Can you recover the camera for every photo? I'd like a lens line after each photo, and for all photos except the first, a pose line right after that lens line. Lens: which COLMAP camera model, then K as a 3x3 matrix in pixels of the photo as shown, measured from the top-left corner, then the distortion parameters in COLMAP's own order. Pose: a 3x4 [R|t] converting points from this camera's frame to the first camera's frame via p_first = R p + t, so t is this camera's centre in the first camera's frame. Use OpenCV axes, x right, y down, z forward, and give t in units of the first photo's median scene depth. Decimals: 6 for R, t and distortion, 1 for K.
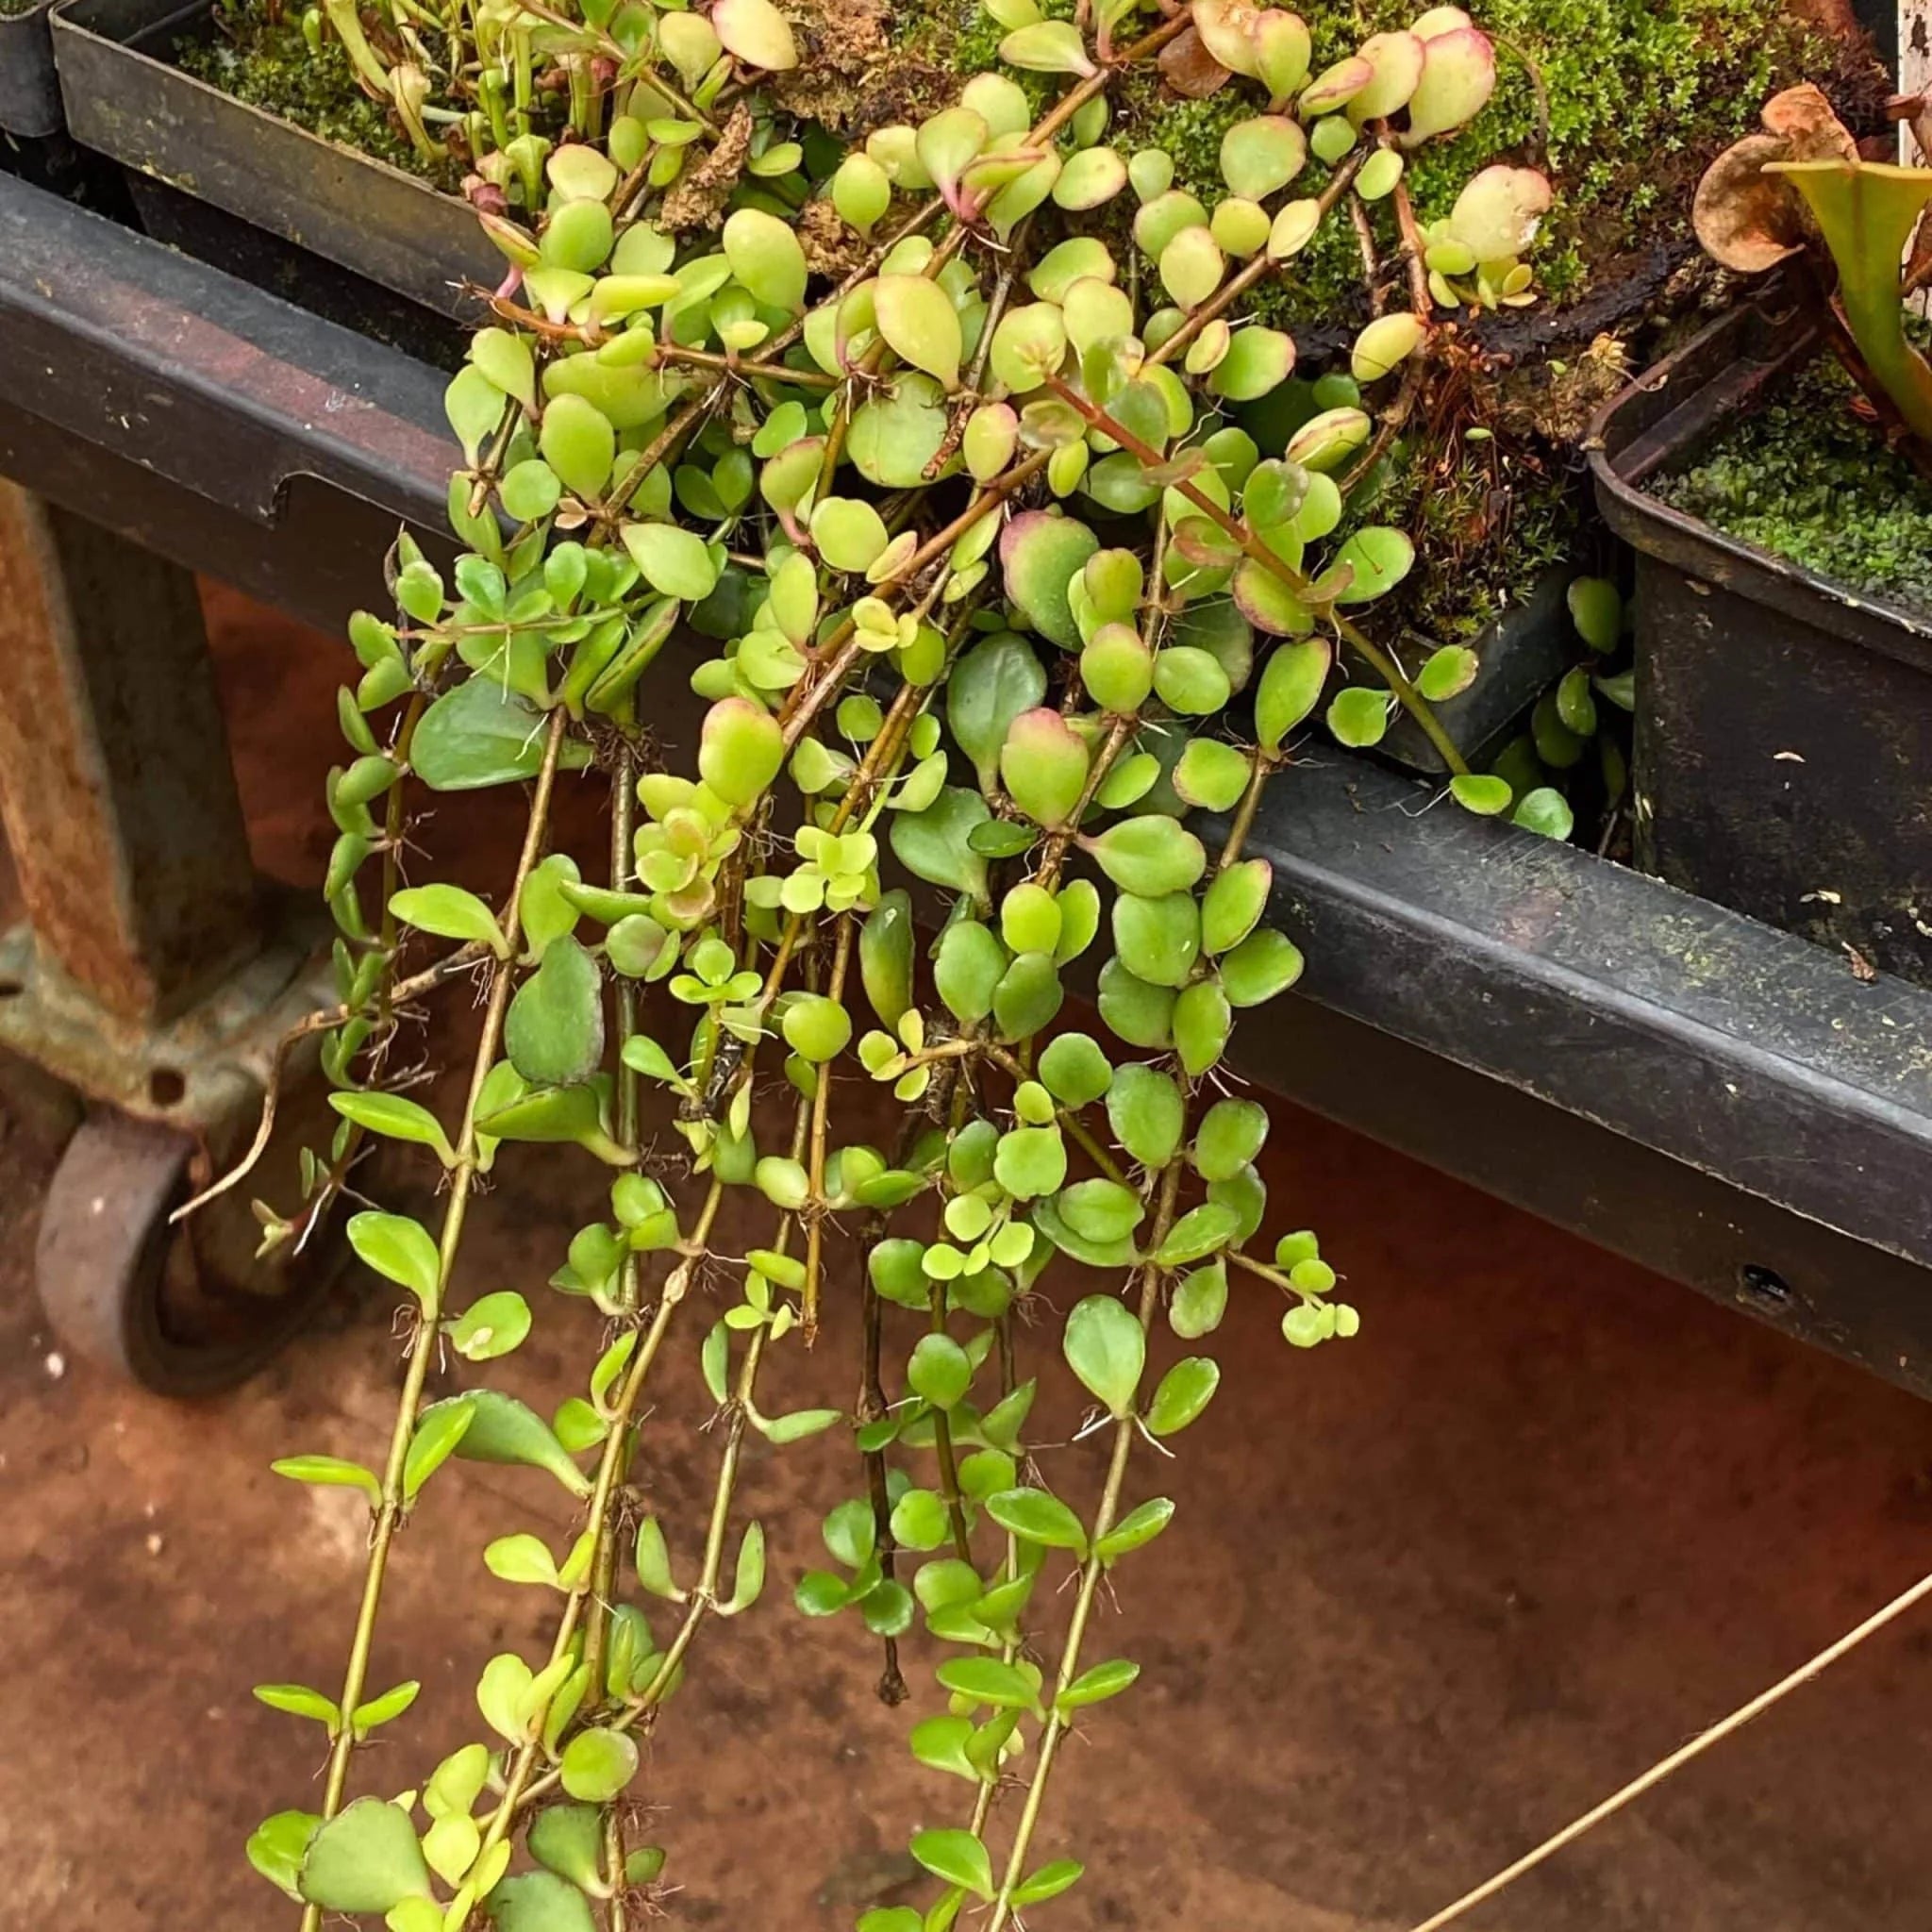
lens RADIAL K [[3139.1, 0, 966.0], [0, 3139.1, 966.0], [0, 0, 1]] dist [0.037696, -0.027804]
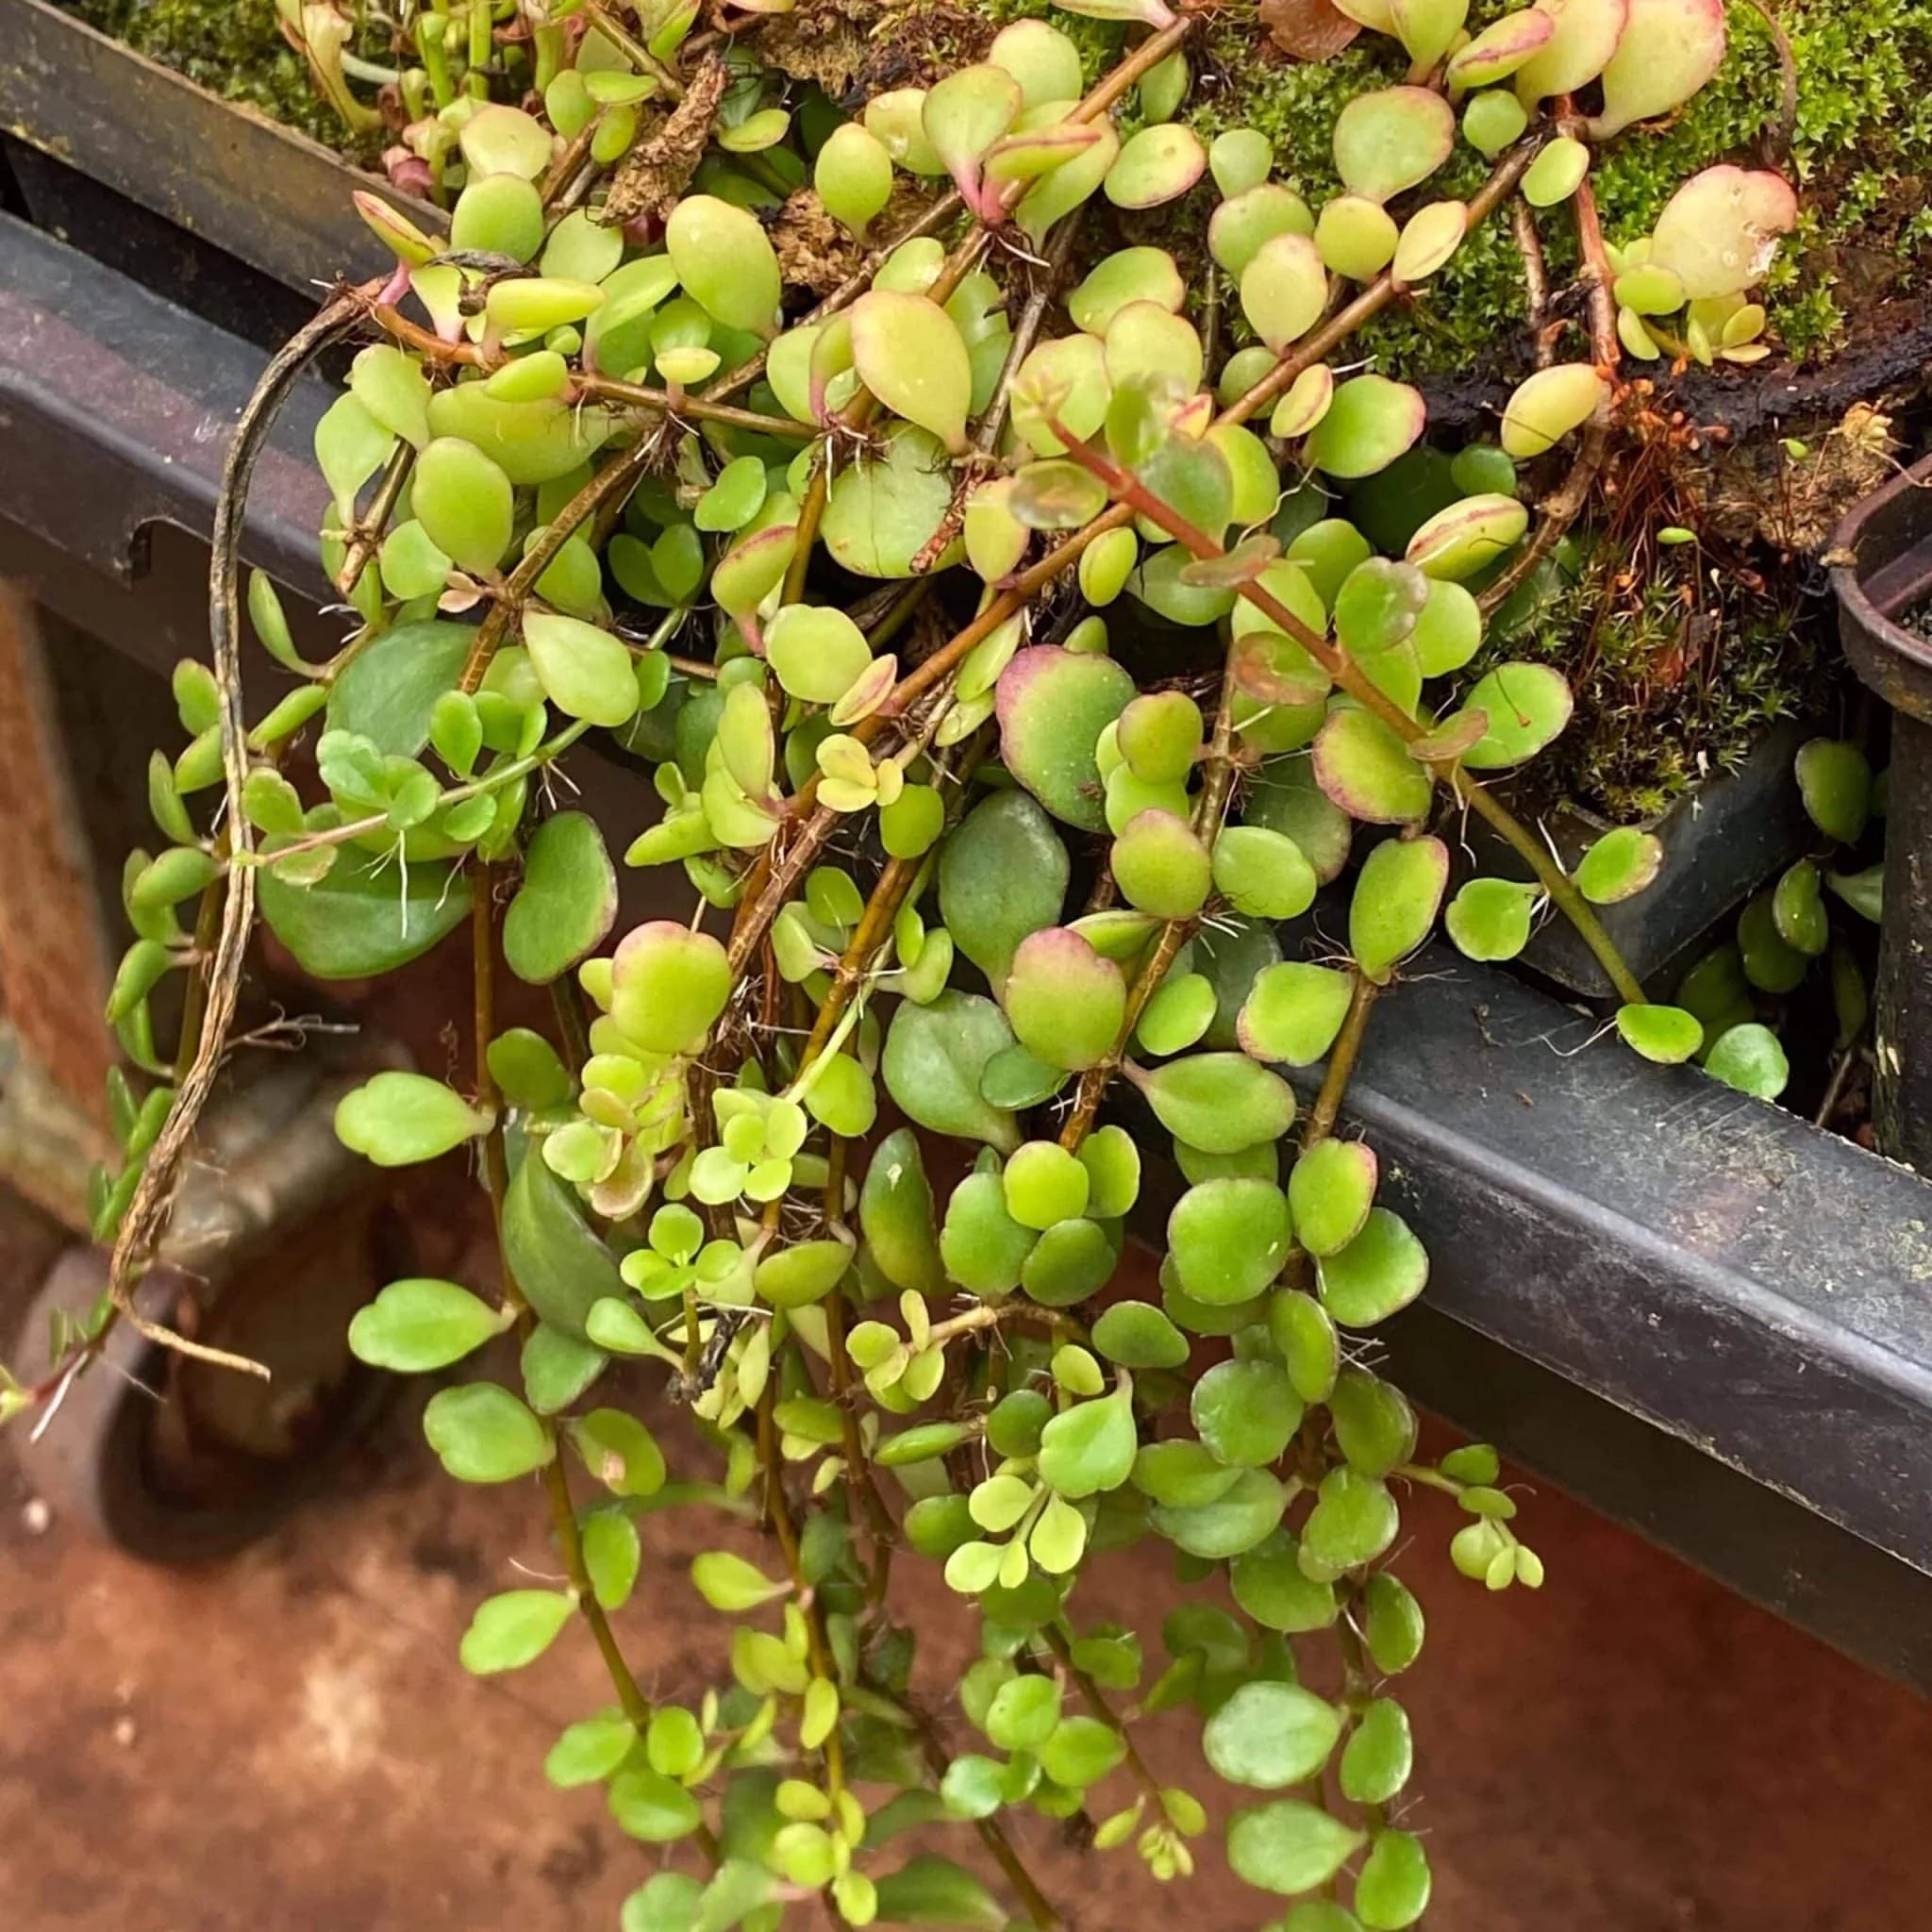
lens RADIAL K [[3346.1, 0, 966.0], [0, 3346.1, 966.0], [0, 0, 1]] dist [0.136319, -0.378048]
pose [[0.997218, 0.051227, -0.054148, 0.046327], [-0.052950, 0.998119, -0.030892, -0.037924], [0.052464, 0.033673, 0.998055, 0.221044]]
